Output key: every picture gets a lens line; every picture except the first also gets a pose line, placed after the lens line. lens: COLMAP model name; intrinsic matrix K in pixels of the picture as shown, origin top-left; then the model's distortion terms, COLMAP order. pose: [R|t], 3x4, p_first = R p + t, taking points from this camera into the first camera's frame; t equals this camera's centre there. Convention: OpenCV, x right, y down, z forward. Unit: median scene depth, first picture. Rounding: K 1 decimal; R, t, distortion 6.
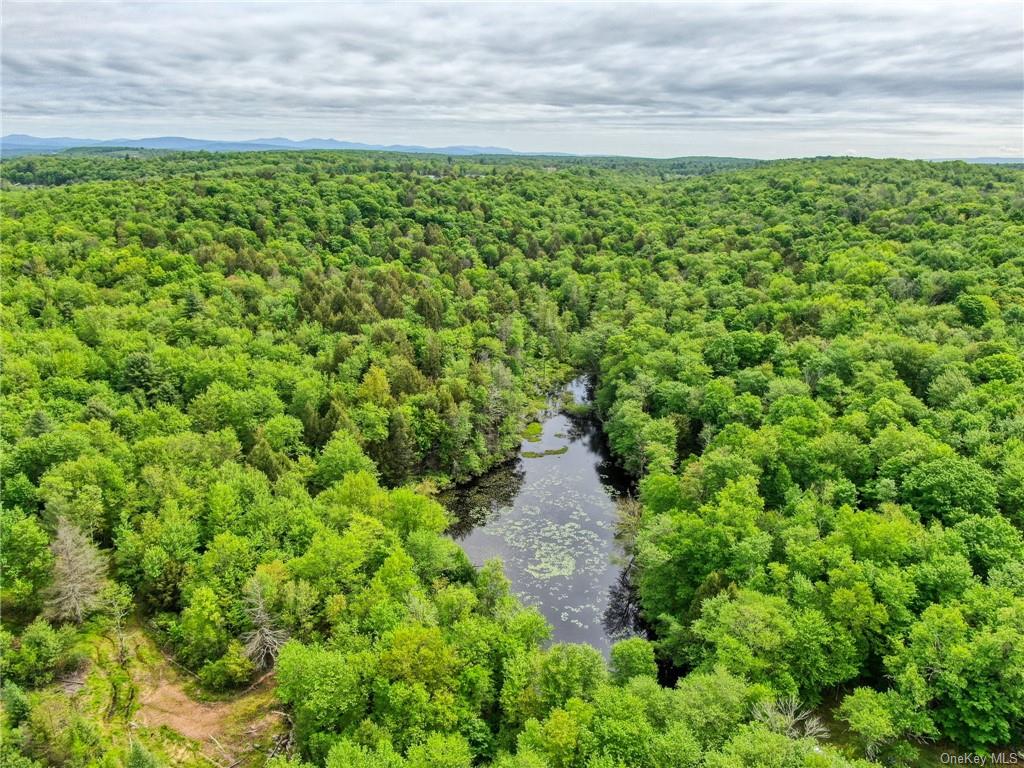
lens RADIAL K [[731.9, 0, 514.0], [0, 731.9, 384.8], [0, 0, 1]] dist [-0.009913, -0.003557]
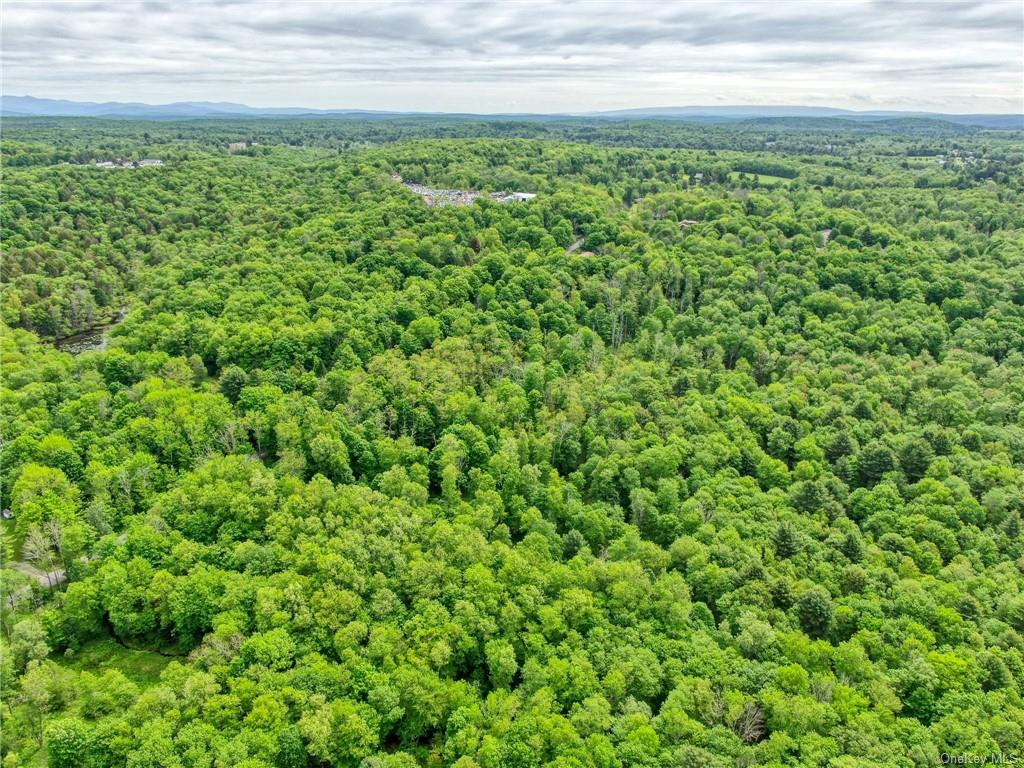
lens RADIAL K [[731.9, 0, 509.4], [0, 731.9, 382.9], [0, 0, 1]] dist [-0.009913, -0.003557]
pose [[0.949391, -0.123542, 0.288781, 0.278255], [0.107415, 0.991668, 0.071106, 0.120543], [-0.295159, -0.036488, 0.954751, -0.768191]]
